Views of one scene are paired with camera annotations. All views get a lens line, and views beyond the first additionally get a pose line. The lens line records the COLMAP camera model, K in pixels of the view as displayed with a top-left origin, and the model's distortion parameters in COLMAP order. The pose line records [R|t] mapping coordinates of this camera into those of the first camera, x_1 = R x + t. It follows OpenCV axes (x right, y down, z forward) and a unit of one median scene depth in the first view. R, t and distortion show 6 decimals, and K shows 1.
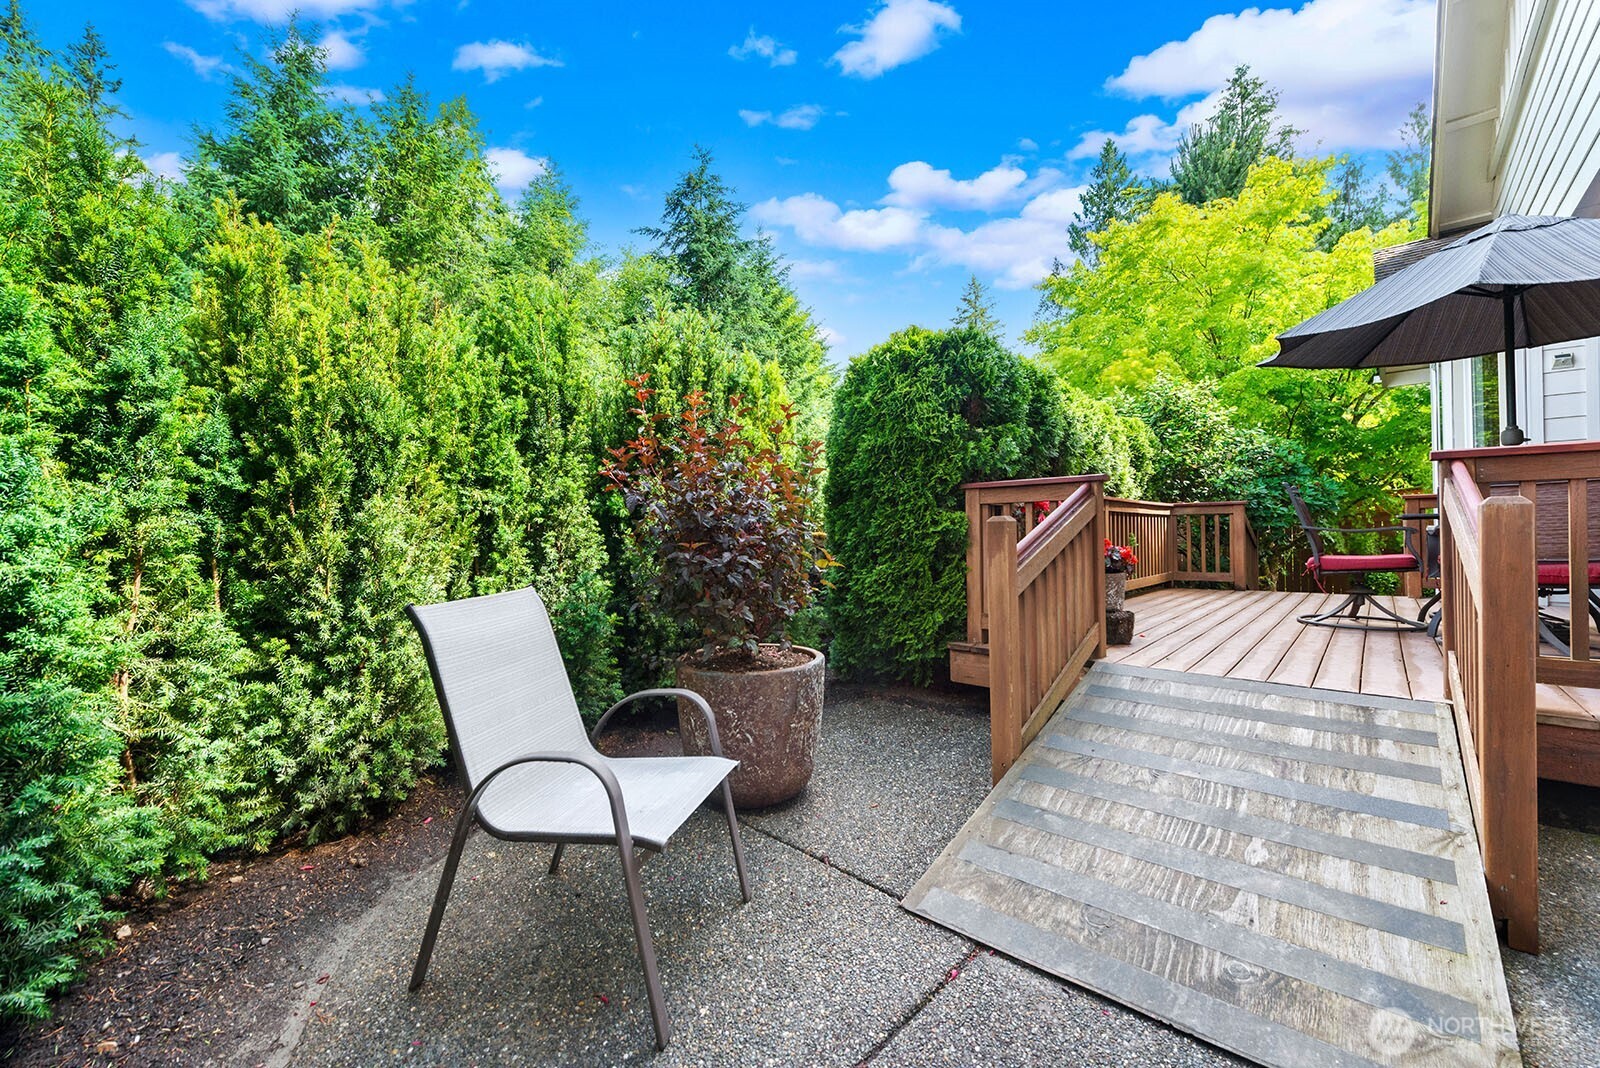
lens RADIAL K [[644.2, 0, 800.0], [0, 644.2, 534.0], [0, 0, 1]] dist [0.000429, 0.000006]
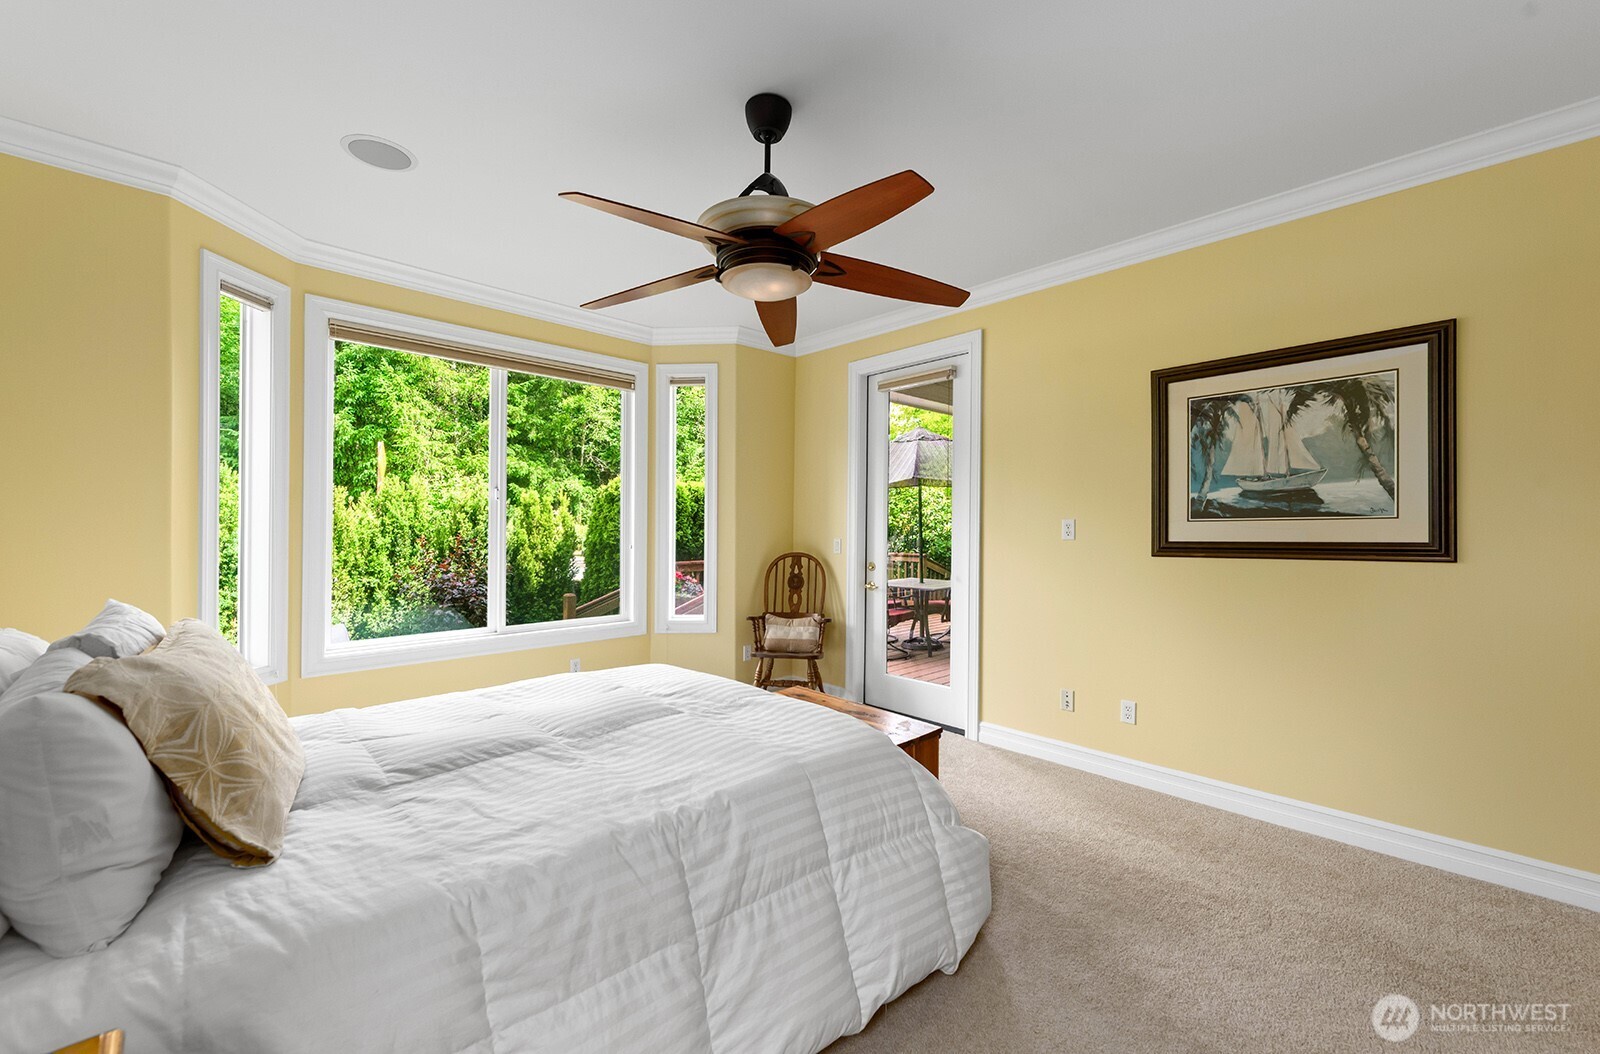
lens RADIAL K [[641.9, 0, 808.6], [0, 641.9, 525.6], [0, 0, 1]] dist [0.000744, 0.000140]
pose [[0.997429, 0.015462, -0.069970, 1.353989], [-0.015852, 0.999862, -0.005026, -0.282356], [0.069882, 0.006122, 0.997536, -1.323913]]
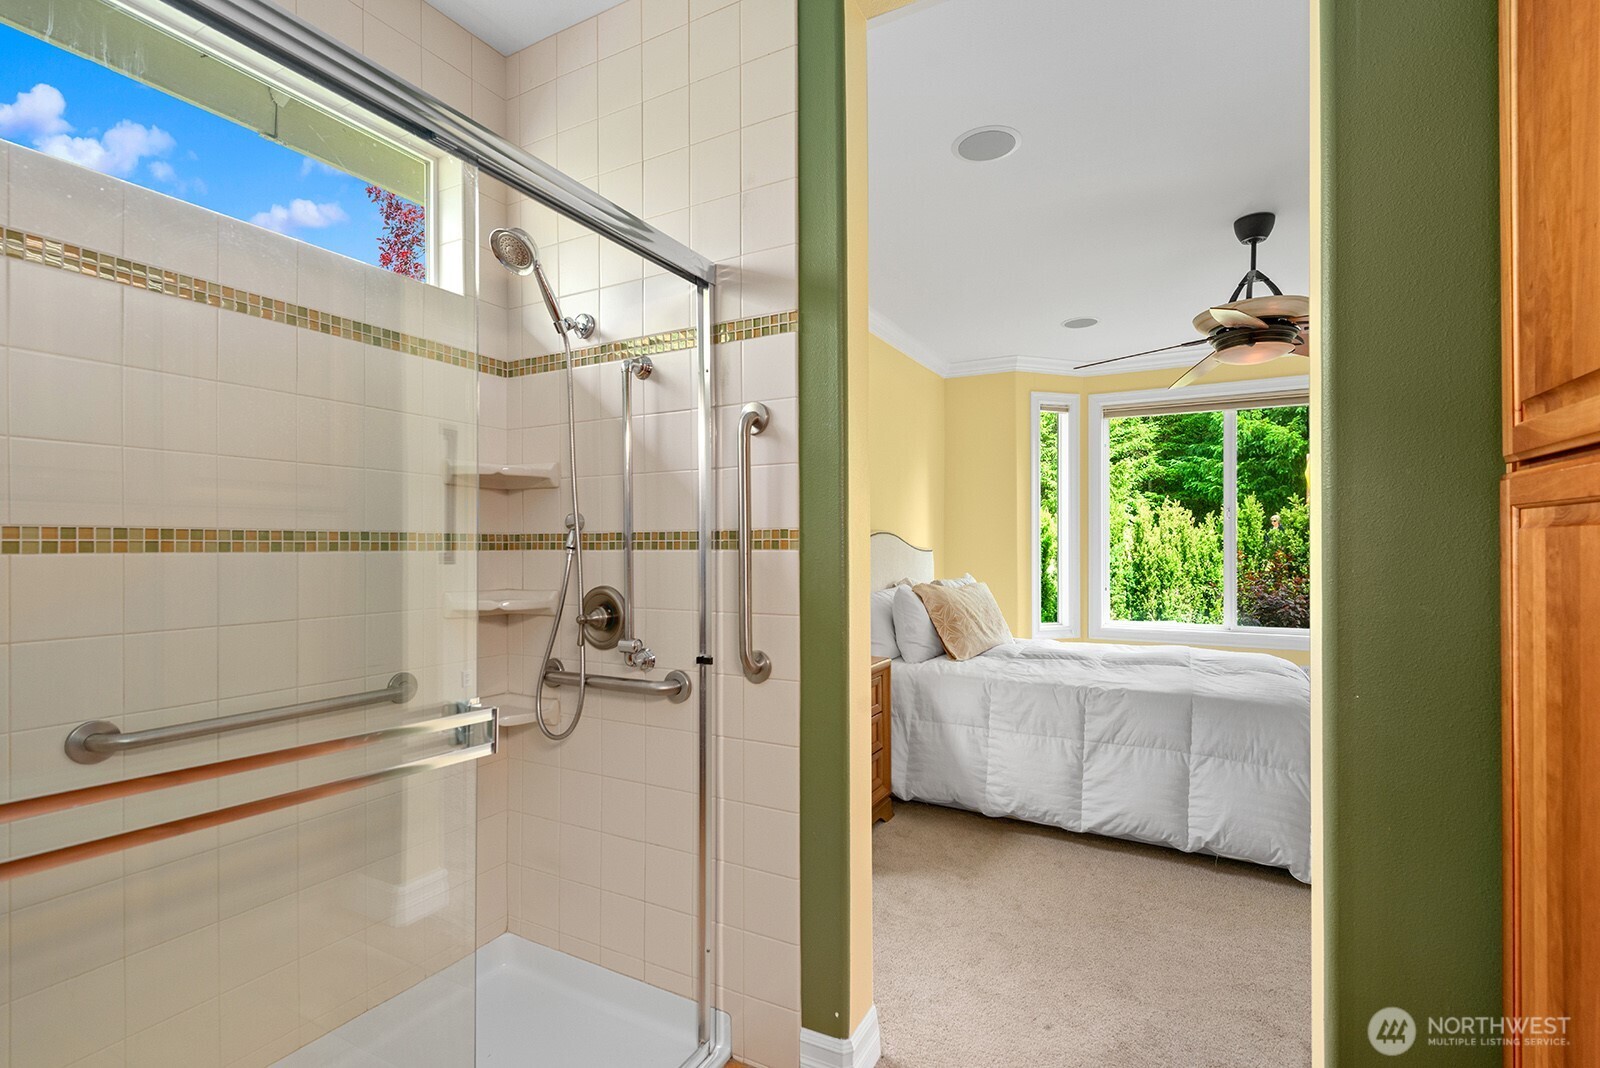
lens RADIAL K [[762.2, 0, 802.0], [0, 762.2, 544.5], [0, 0, 1]] dist [0.016344, 0.000146]
pose [[0.236172, 0.011567, -0.971642, 2.422720], [-0.003441, 0.999933, 0.011067, -0.288451], [0.971705, 0.000729, 0.236196, -1.572498]]
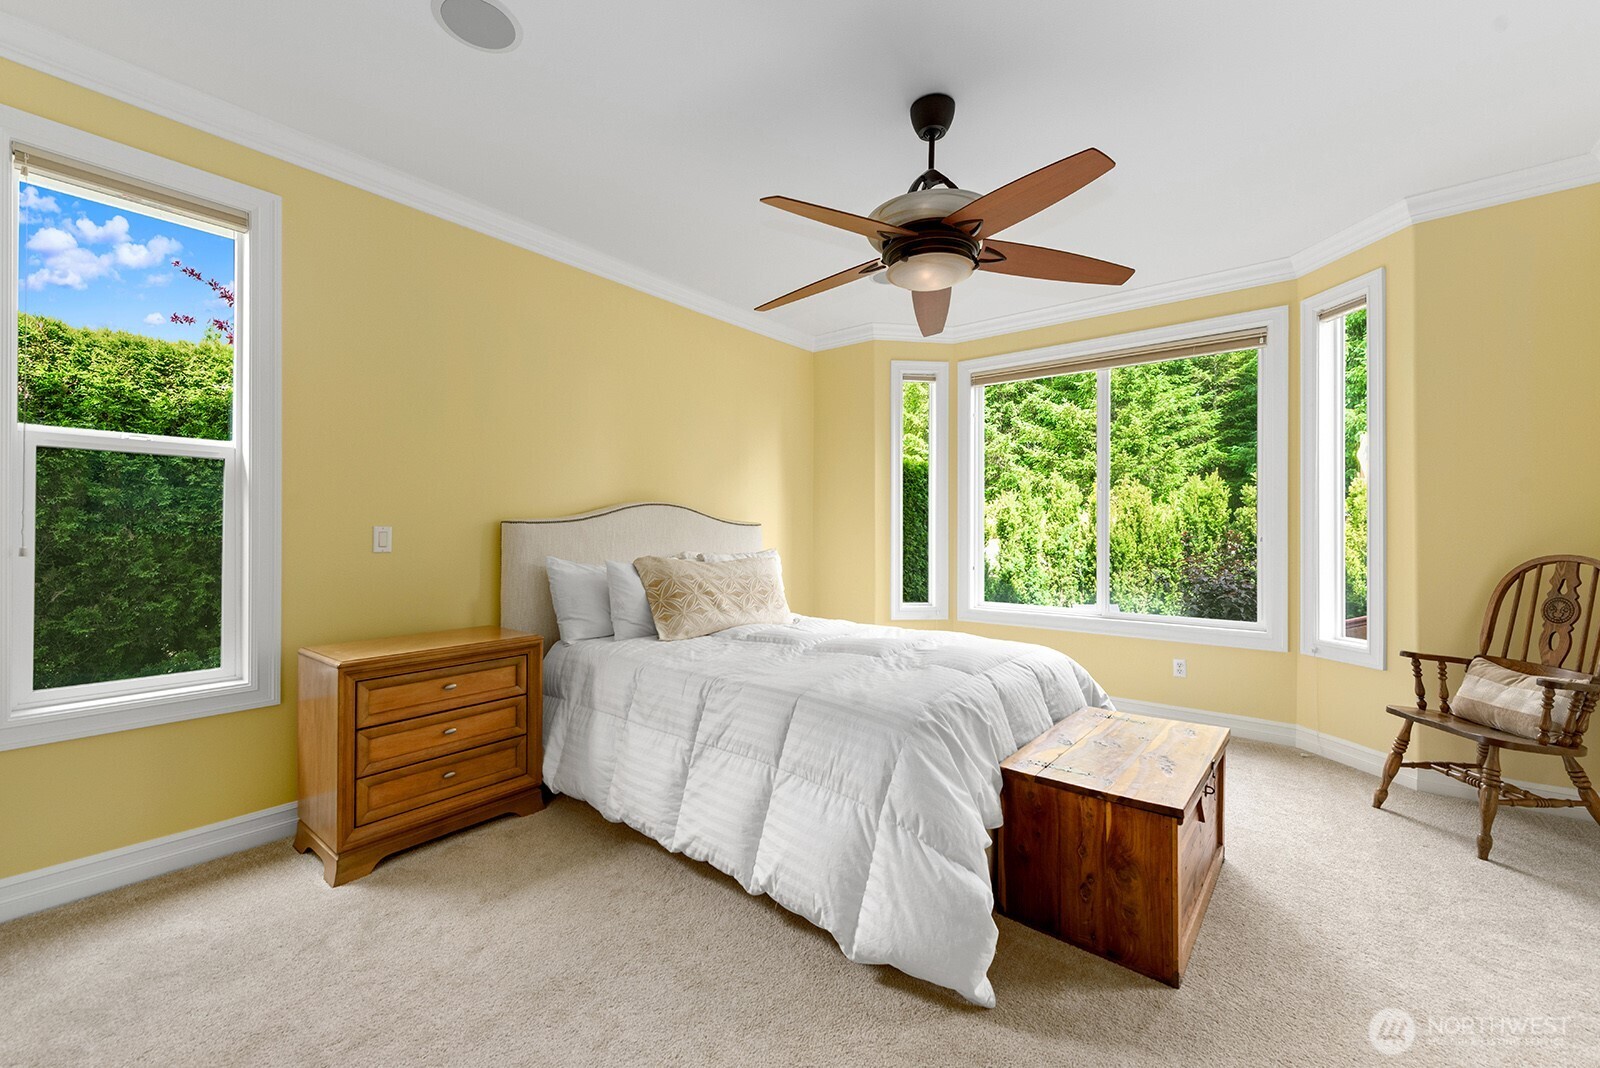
lens RADIAL K [[652.8, 0, 799.0], [0, 652.8, 526.2], [0, 0, 1]] dist [0.011696, -0.000197]
pose [[0.046699, 0.005291, -0.998895, 2.205599], [-0.006034, 0.999969, 0.005015, -0.254759], [0.998891, 0.005793, 0.046730, -0.654487]]
